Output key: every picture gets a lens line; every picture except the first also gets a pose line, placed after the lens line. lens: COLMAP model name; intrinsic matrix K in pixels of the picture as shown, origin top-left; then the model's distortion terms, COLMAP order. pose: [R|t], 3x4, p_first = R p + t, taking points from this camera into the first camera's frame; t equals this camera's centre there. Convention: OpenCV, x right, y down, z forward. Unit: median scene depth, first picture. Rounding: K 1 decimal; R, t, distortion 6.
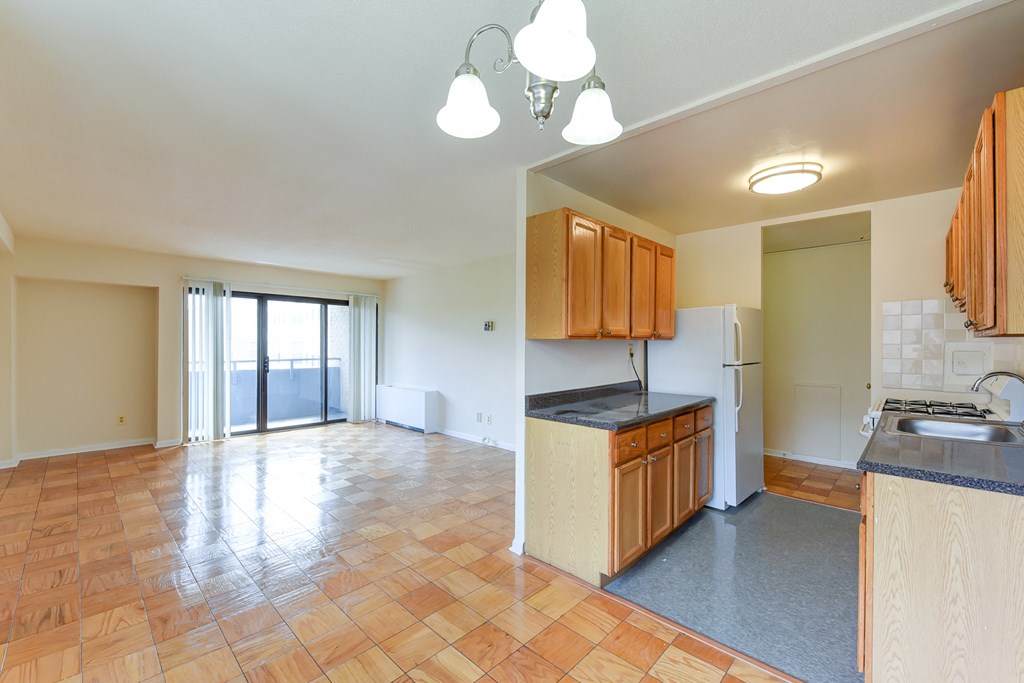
lens RADIAL K [[420.4, 0, 513.1], [0, 420.4, 344.5], [0, 0, 1]] dist [-0.014492, -0.000383]
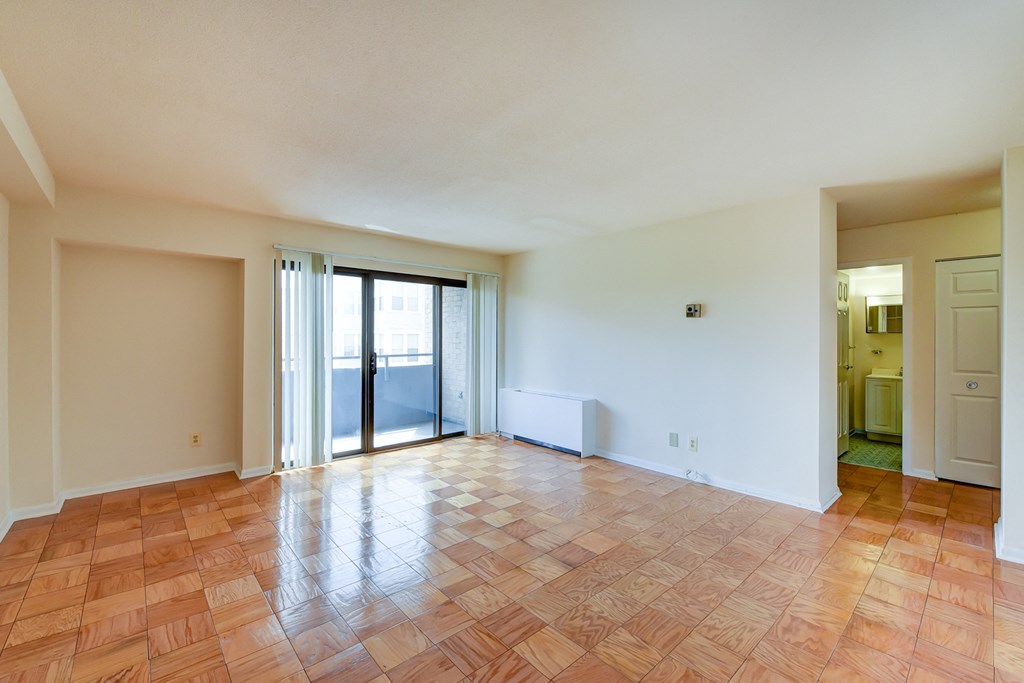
lens RADIAL K [[422.8, 0, 514.4], [0, 422.8, 337.9], [0, 0, 1]] dist [0.000082, -0.004993]
pose [[0.997121, -0.001146, -0.075815, -0.293990], [0.001463, 0.999990, 0.004128, -0.001705], [0.075809, -0.004227, 0.997113, 0.268658]]
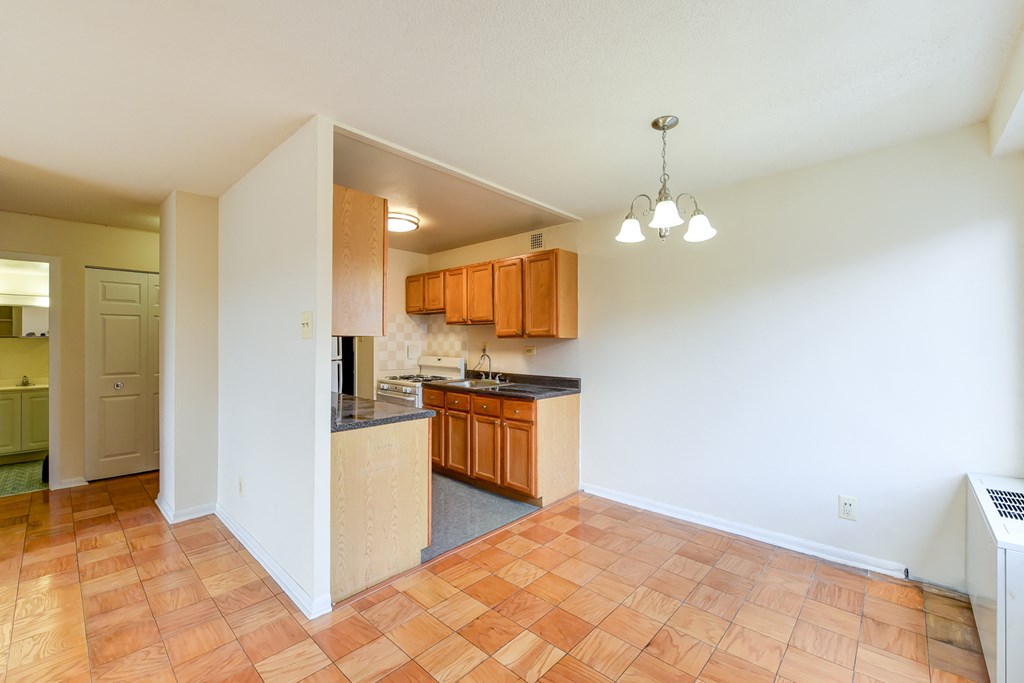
lens RADIAL K [[422.8, 0, 514.4], [0, 422.8, 337.9], [0, 0, 1]] dist [0.000082, -0.004993]
pose [[-0.029185, 0.007154, 0.999548, -0.373329], [-0.000560, 0.999974, -0.007174, -0.001503], [-0.999574, -0.000769, -0.029180, 0.322850]]
